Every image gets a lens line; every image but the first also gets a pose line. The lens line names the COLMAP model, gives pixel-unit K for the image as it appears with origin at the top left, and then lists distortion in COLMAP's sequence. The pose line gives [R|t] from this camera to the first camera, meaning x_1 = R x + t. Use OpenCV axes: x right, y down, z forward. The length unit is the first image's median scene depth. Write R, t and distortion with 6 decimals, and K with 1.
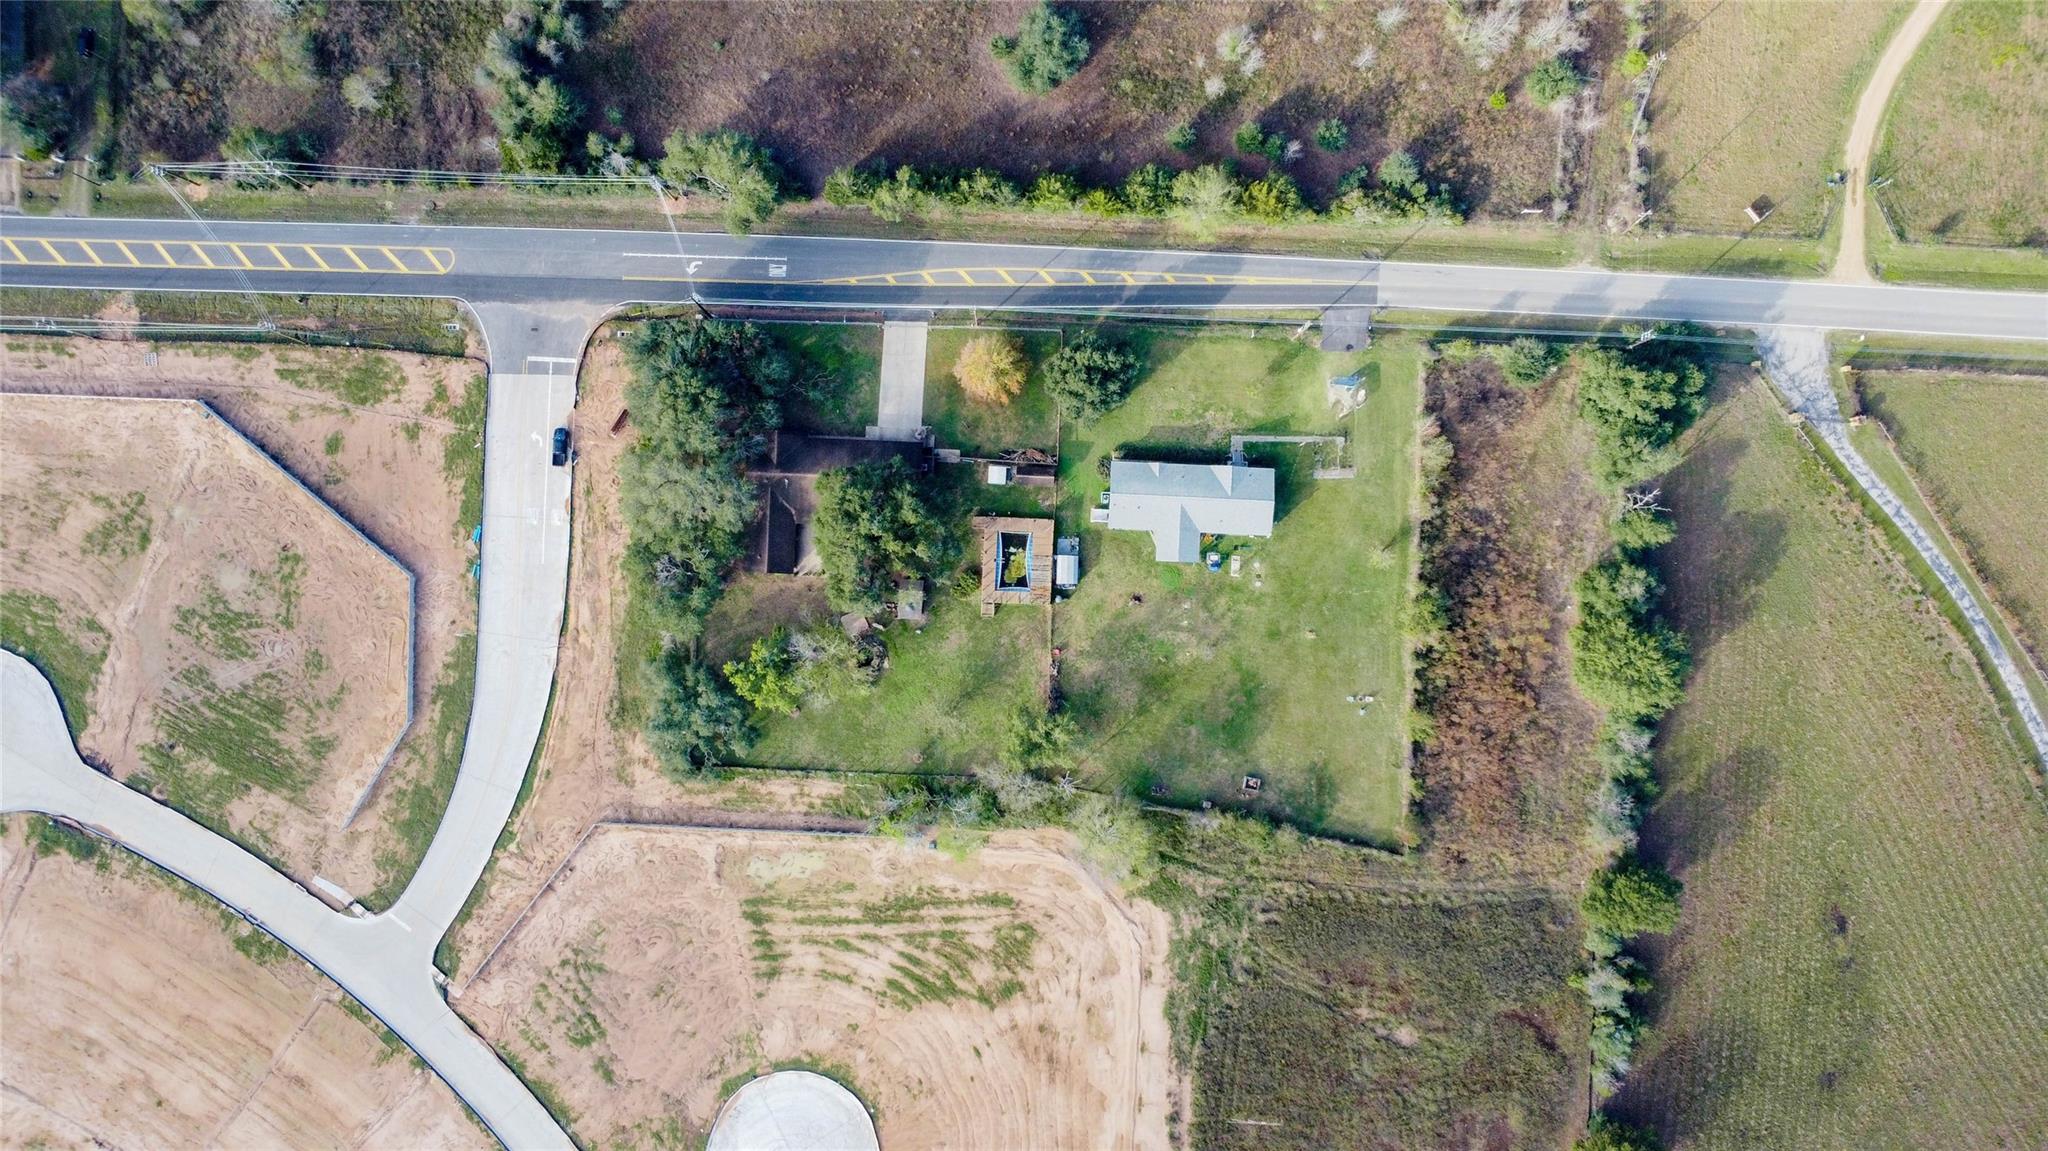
lens RADIAL K [[1489.2, 0, 1018.8], [0, 1489.2, 575.1], [0, 0, 1]] dist [-0.022489, -0.020524]
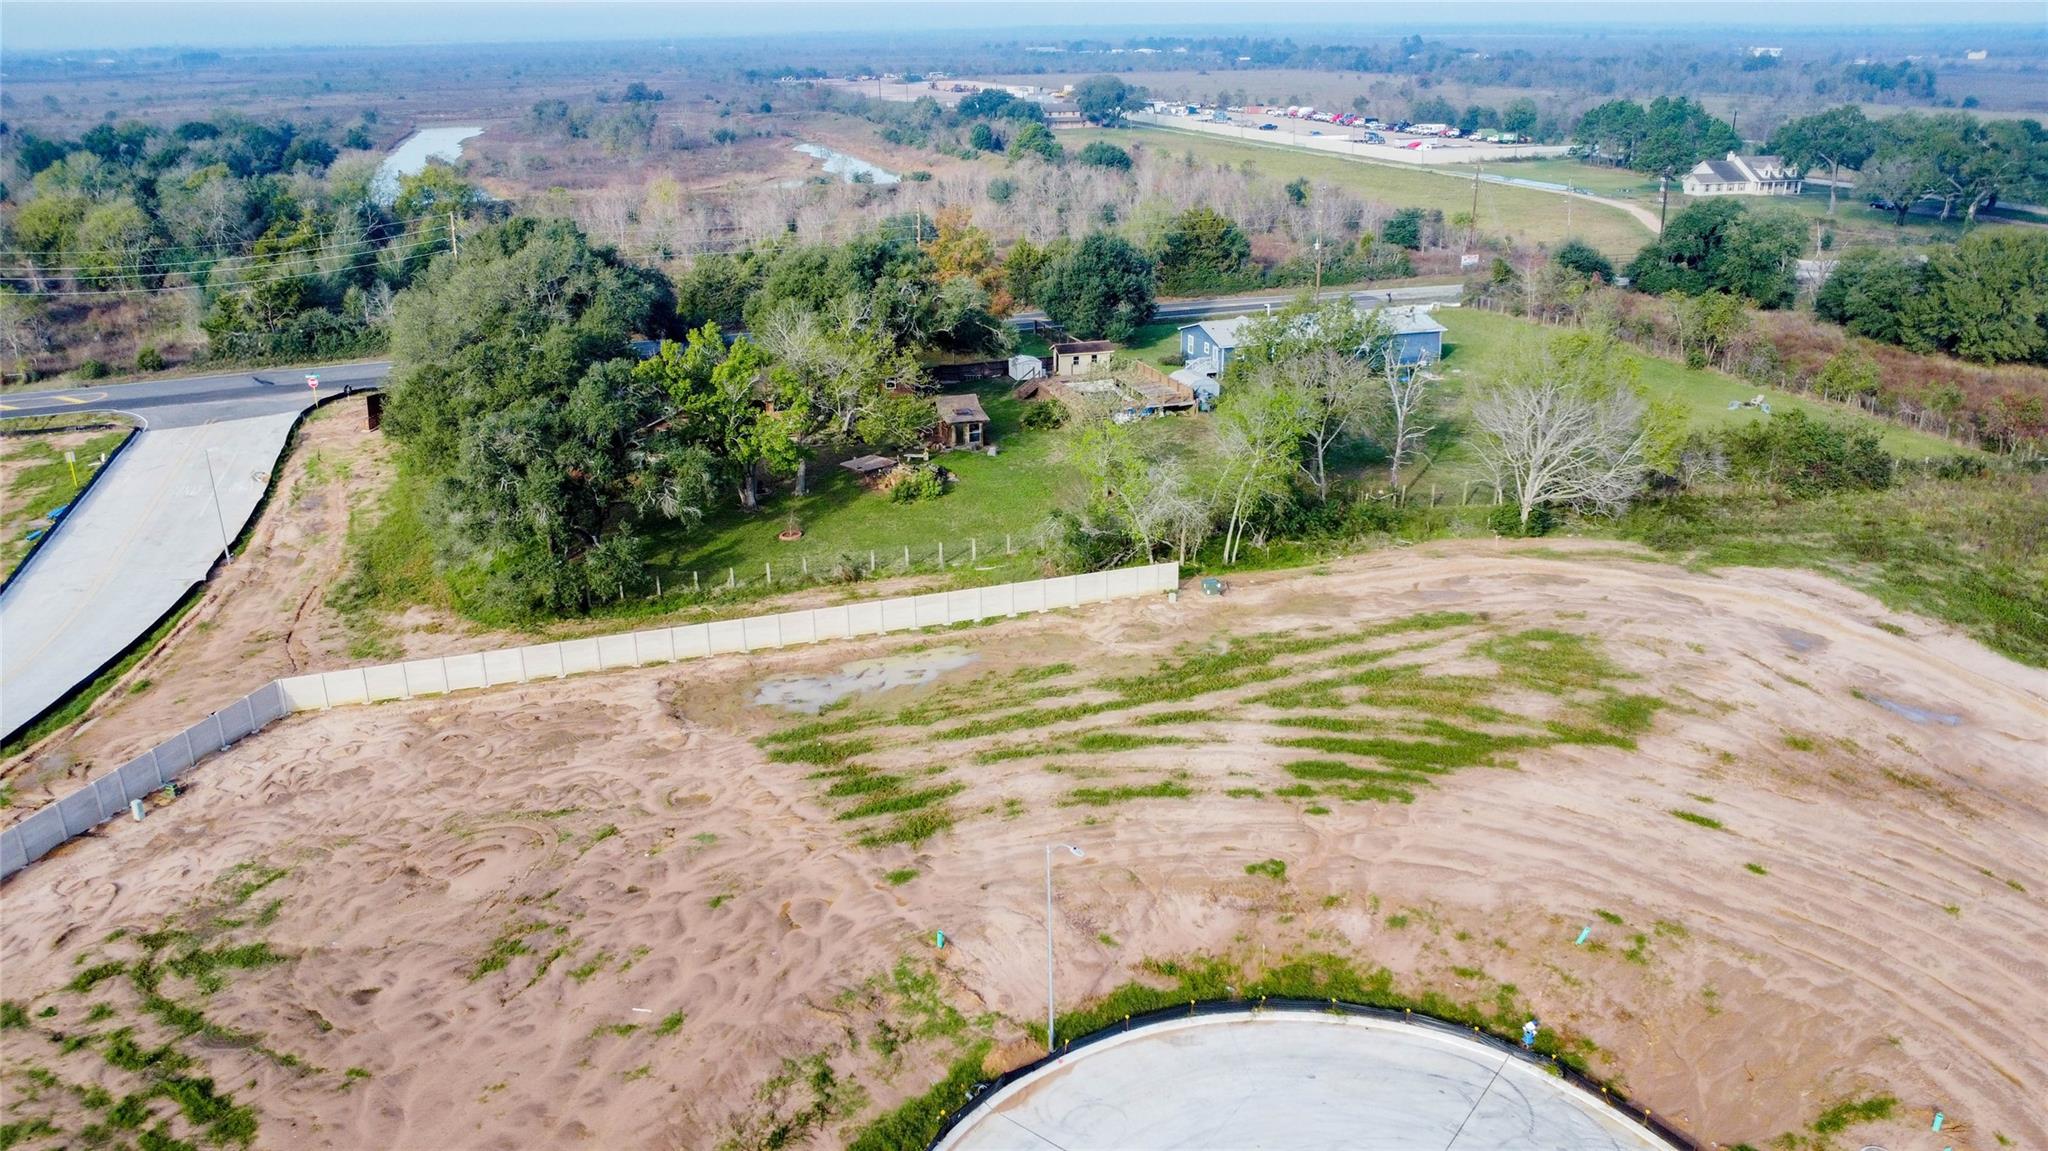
lens RADIAL K [[1489.2, 0, 1012.5], [0, 1489.2, 580.1], [0, 0, 1]] dist [-0.022489, -0.020524]
pose [[0.934427, -0.129928, 0.331608, -0.237464], [0.356123, 0.328676, -0.874728, 0.506347], [0.004660, 0.935463, 0.353394, 0.856546]]
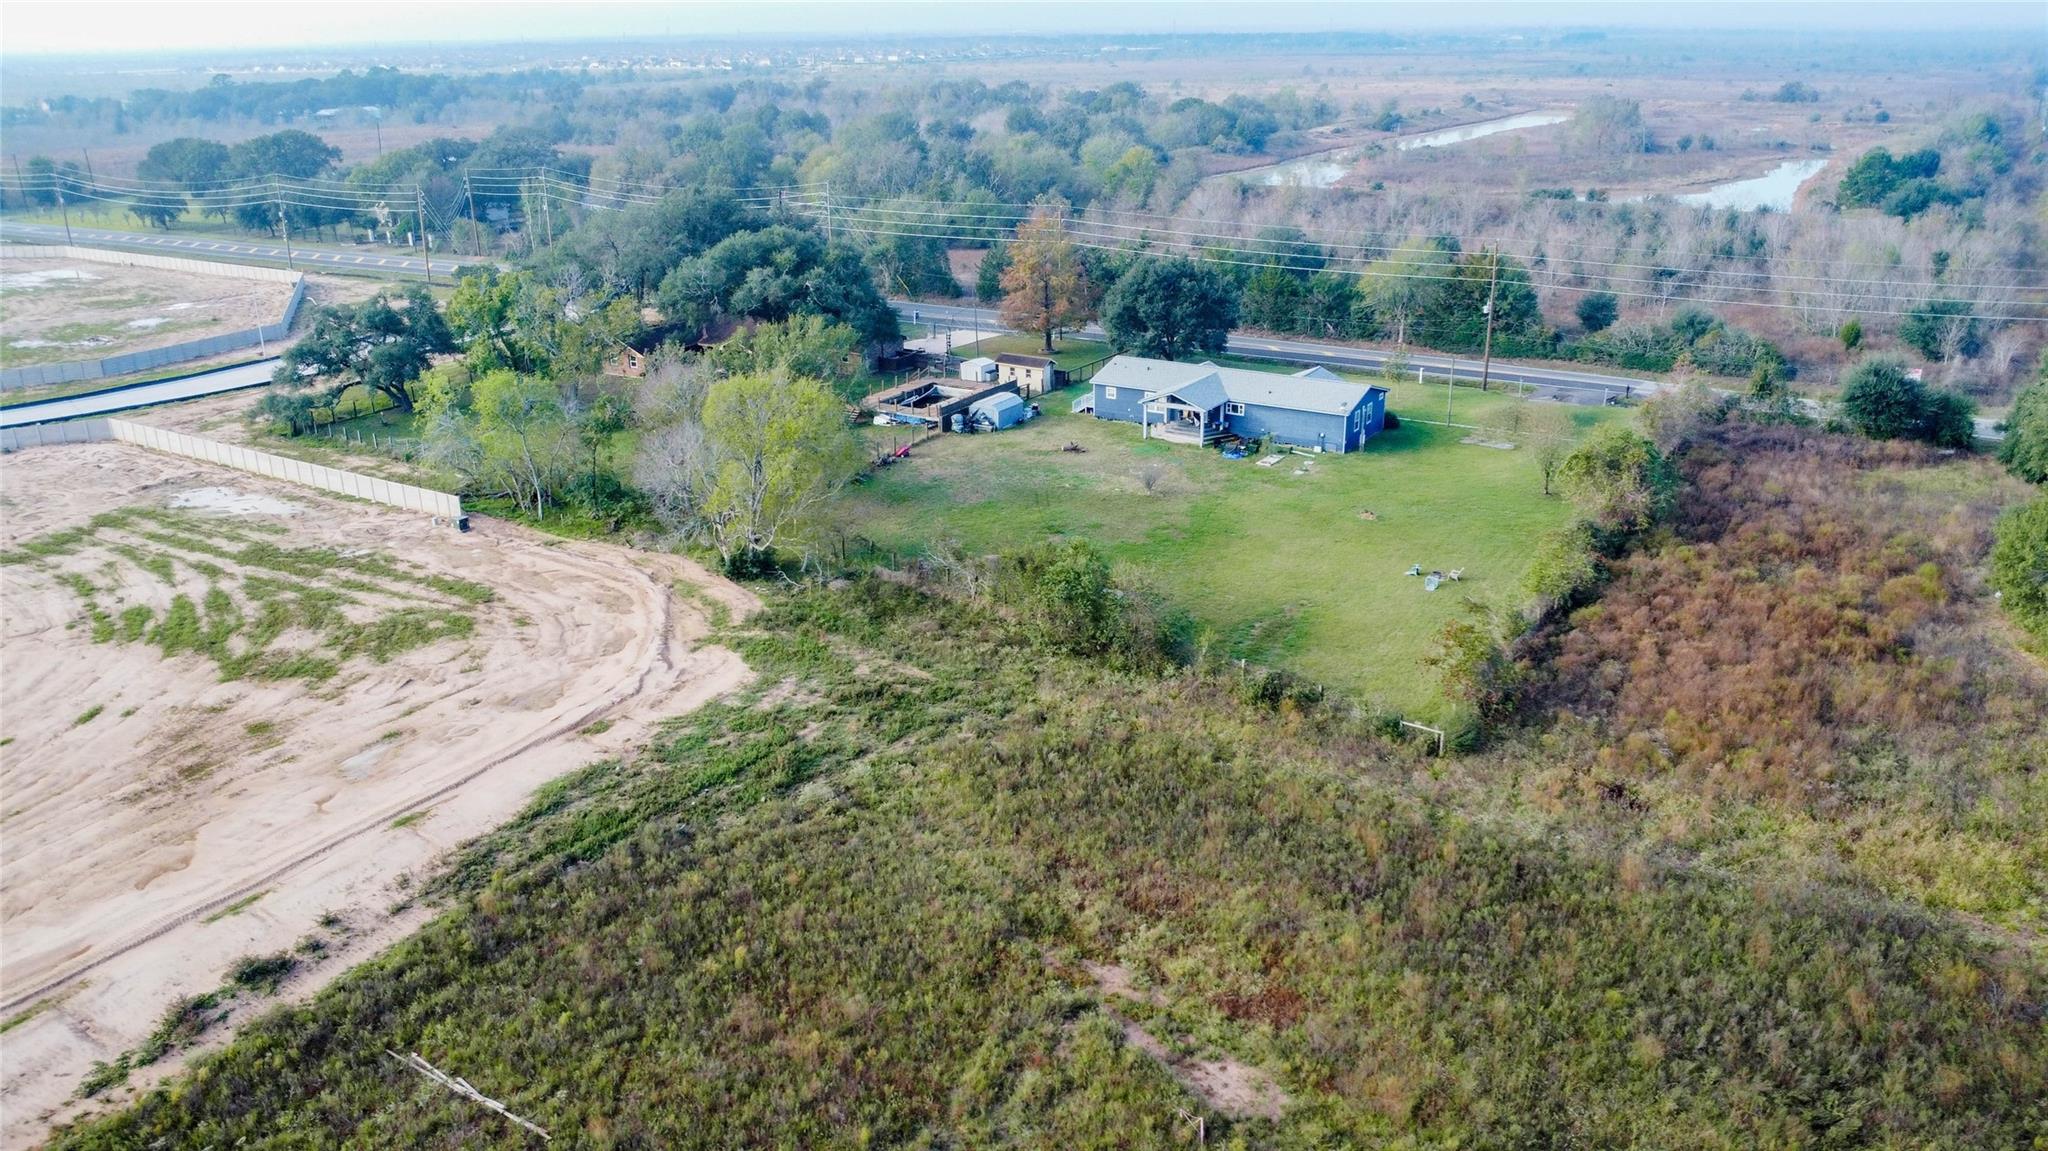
lens RADIAL K [[1489.2, 0, 1019.0], [0, 1489.2, 579.9], [0, 0, 1]] dist [-0.022489, -0.020524]
pose [[0.866796, 0.169112, -0.469111, 0.324840], [-0.498533, 0.315326, -0.807487, 0.484262], [0.011367, 0.933794, 0.357632, 0.845509]]
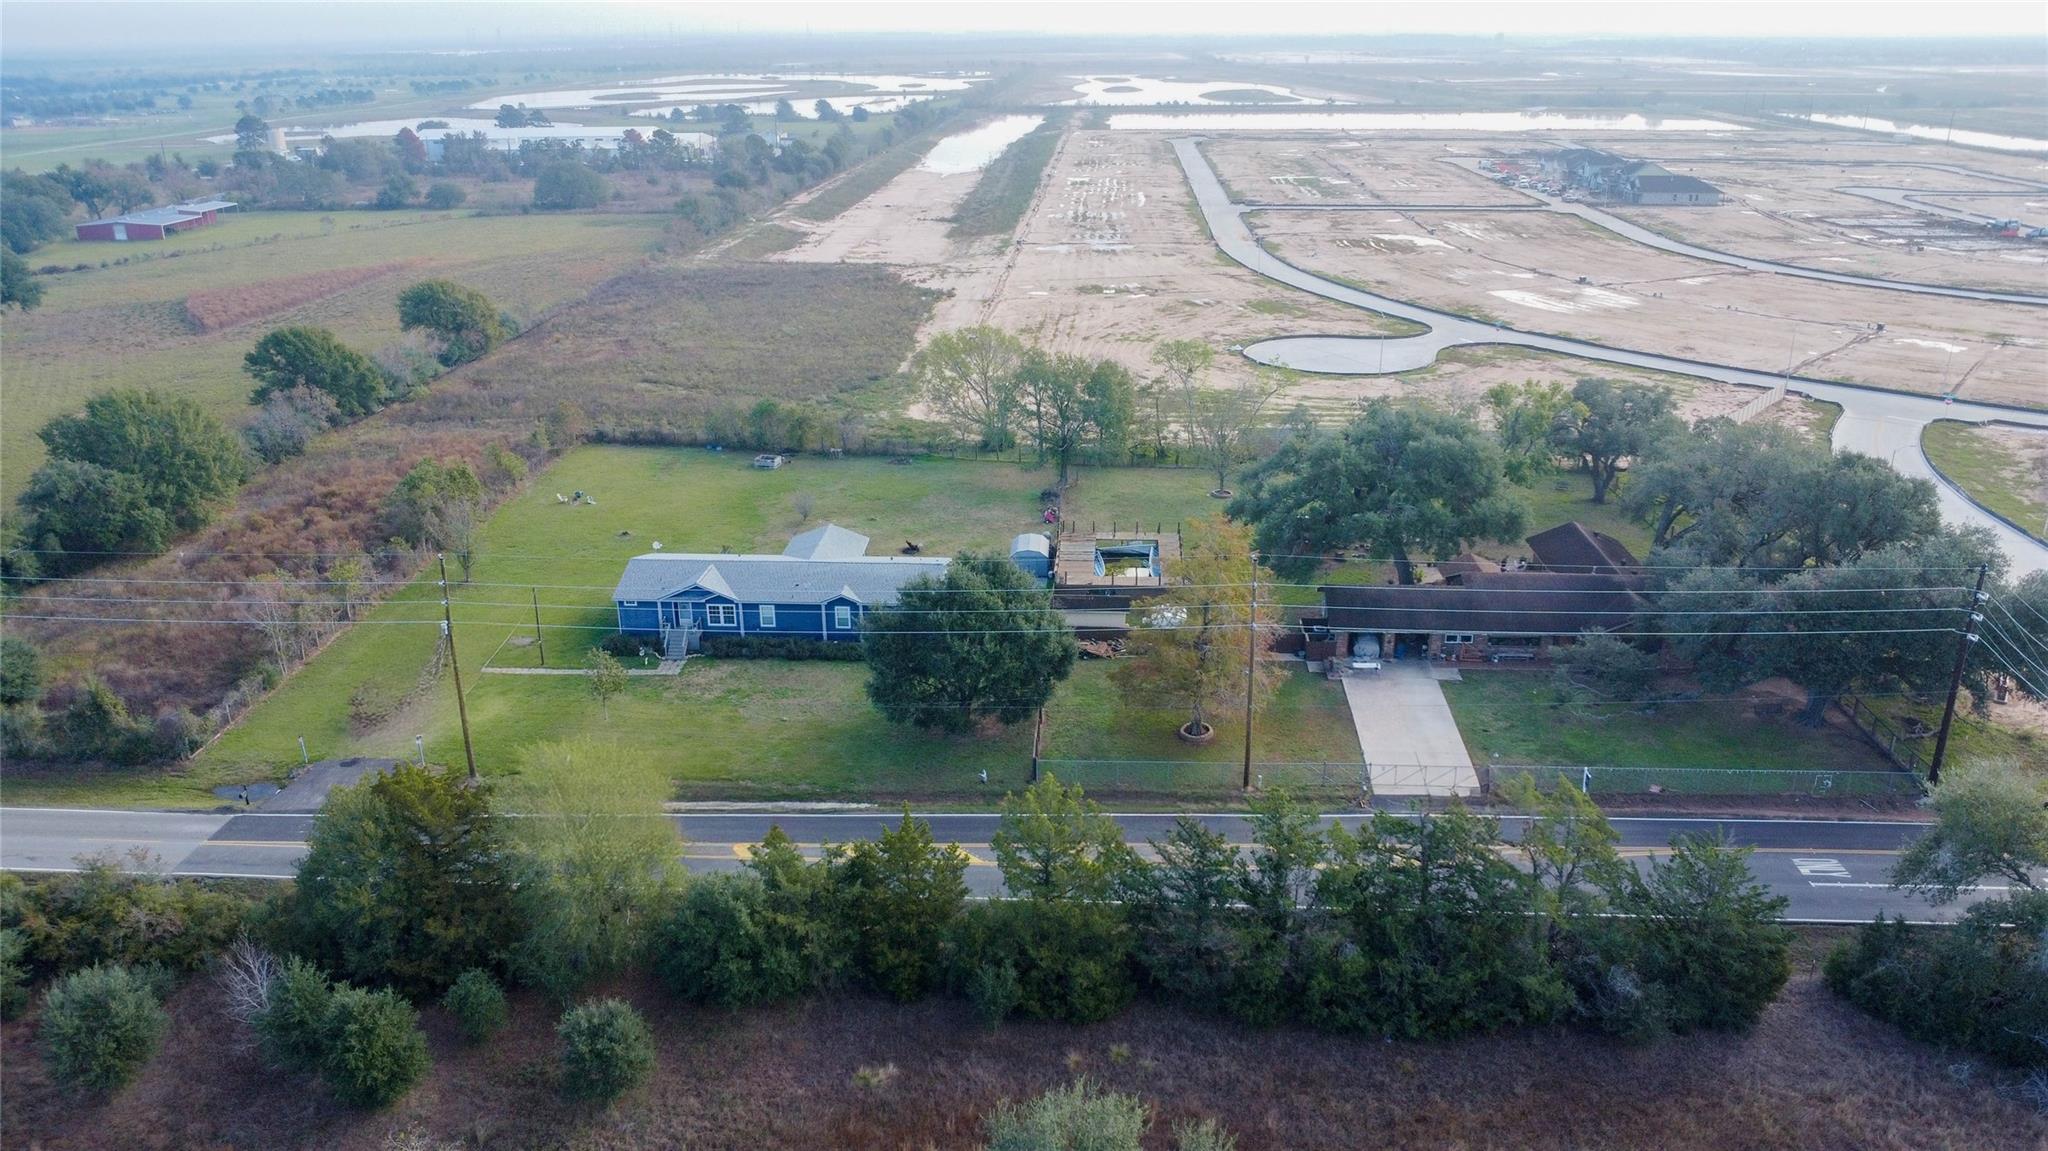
lens RADIAL K [[1489.2, 0, 1017.7], [0, 1489.2, 579.5], [0, 0, 1]] dist [-0.022489, -0.020524]
pose [[-0.999644, 0.005637, 0.026070, 0.022240], [0.022482, -0.347856, 0.937278, -0.520862], [0.014352, 0.937531, 0.347606, 0.810290]]
